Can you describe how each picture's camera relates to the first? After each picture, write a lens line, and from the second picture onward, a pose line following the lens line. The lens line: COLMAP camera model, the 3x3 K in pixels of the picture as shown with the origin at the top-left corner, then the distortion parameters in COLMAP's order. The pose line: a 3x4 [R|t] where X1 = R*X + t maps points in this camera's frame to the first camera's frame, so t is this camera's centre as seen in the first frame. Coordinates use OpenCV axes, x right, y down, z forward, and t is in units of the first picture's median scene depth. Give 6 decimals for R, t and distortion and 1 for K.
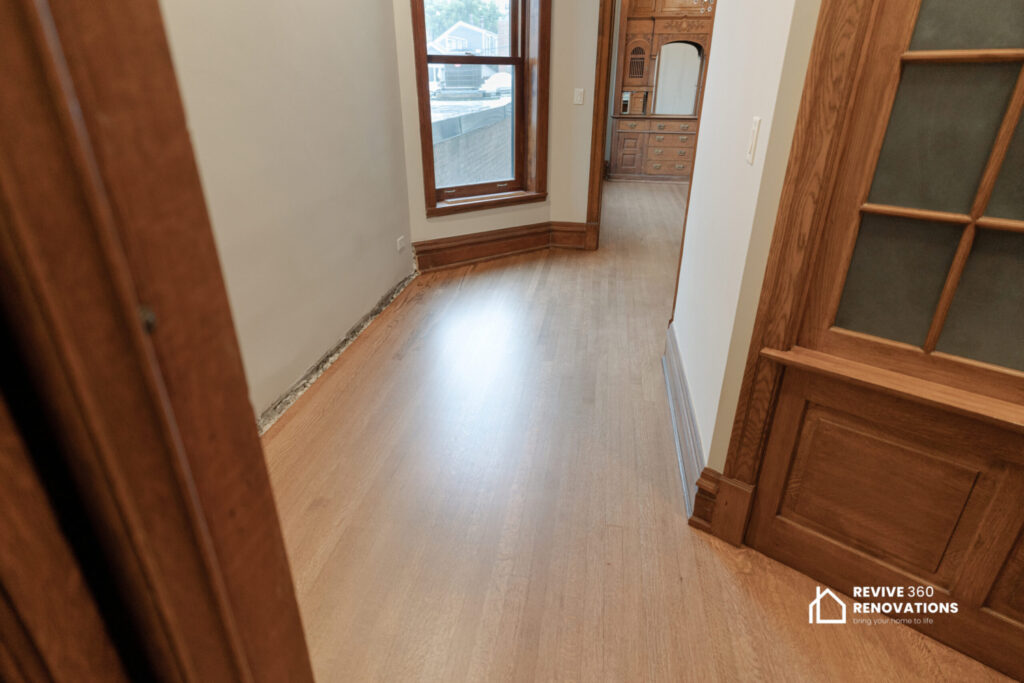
lens RADIAL K [[556.9, 0, 510.0], [0, 556.9, 339.1], [0, 0, 1]] dist [0.005299, 0.000505]
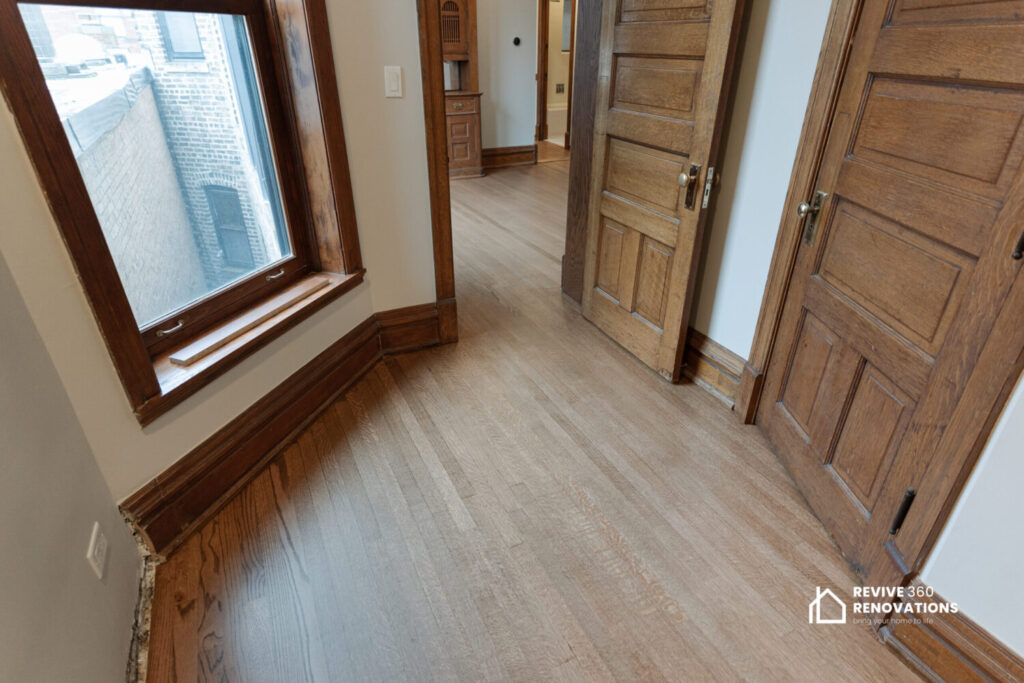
lens RADIAL K [[556.9, 0, 512.8], [0, 556.9, 343.1], [0, 0, 1]] dist [0.005299, 0.000505]
pose [[0.816857, -0.275702, 0.506689, -0.114139], [0.245333, 0.961030, 0.127408, -0.245931], [-0.522070, 0.020234, 0.852663, 0.517320]]
